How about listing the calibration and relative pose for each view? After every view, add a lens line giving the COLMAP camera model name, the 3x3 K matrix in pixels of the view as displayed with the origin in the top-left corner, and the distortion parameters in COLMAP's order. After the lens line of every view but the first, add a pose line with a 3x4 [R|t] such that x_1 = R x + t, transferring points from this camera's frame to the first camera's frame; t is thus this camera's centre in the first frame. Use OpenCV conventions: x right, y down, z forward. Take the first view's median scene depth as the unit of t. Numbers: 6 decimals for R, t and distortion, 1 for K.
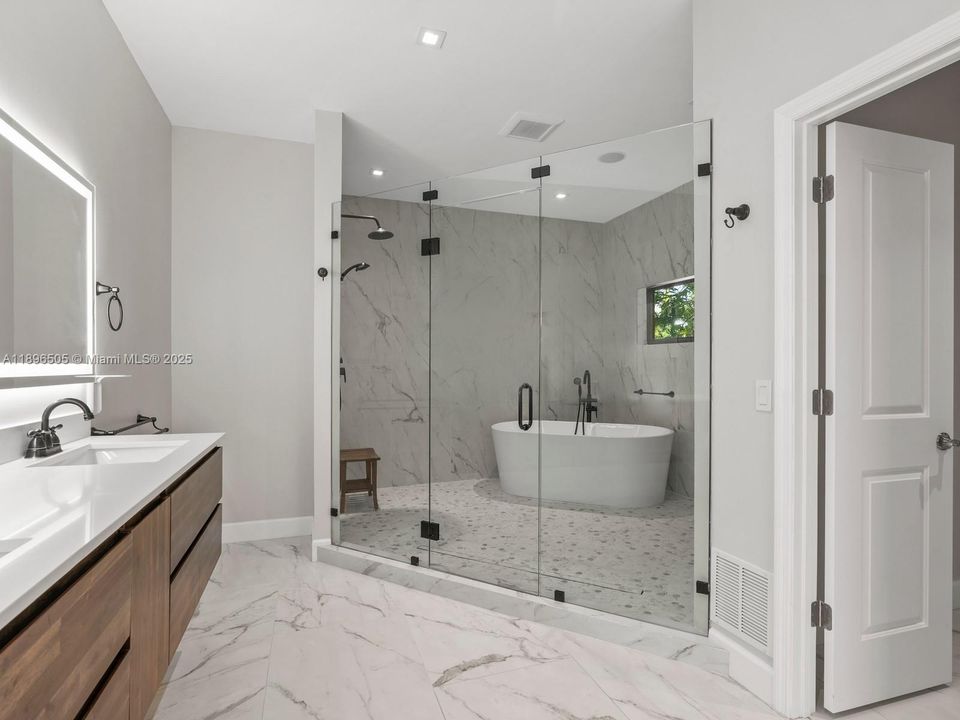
lens RADIAL K [[499.5, 0, 480.0], [0, 499.5, 360.0], [0, 0, 1]] dist [0.000587, 0.000089]
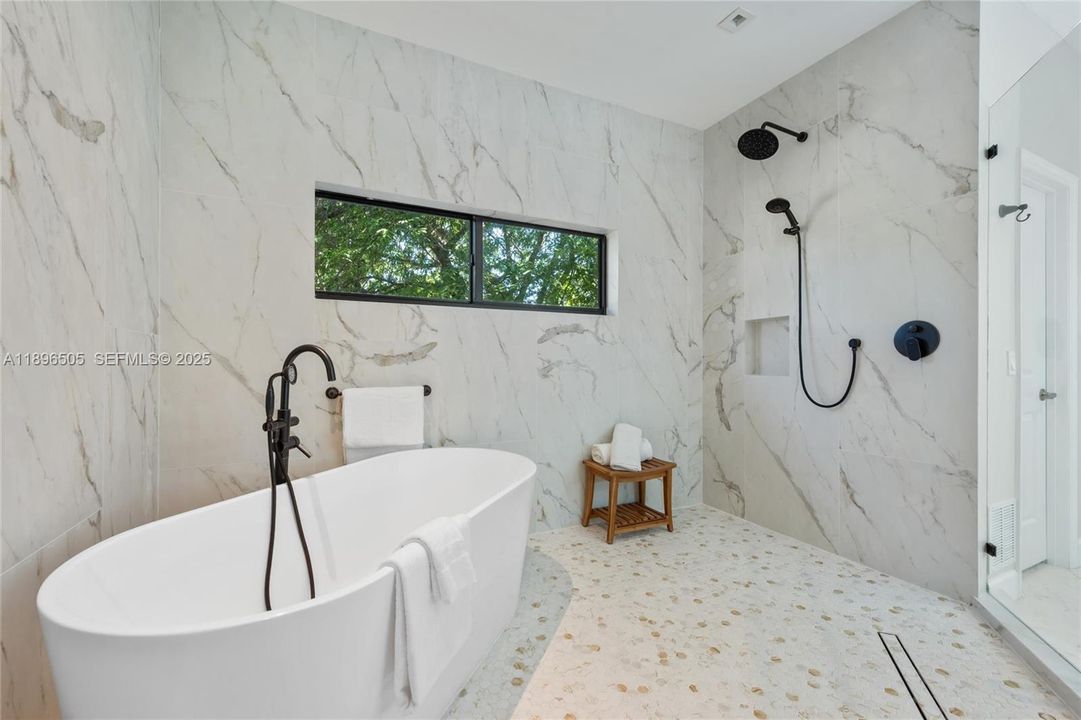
lens RADIAL K [[451.3, 0, 540.5], [0, 451.3, 360.0], [0, 0, 1]] dist [-0.000804, -0.000071]
pose [[-0.132313, 0.012737, 0.991126, -0.194999], [-0.009973, 0.999850, -0.014180, 0.046460], [-0.991158, -0.011761, -0.132166, 1.099577]]
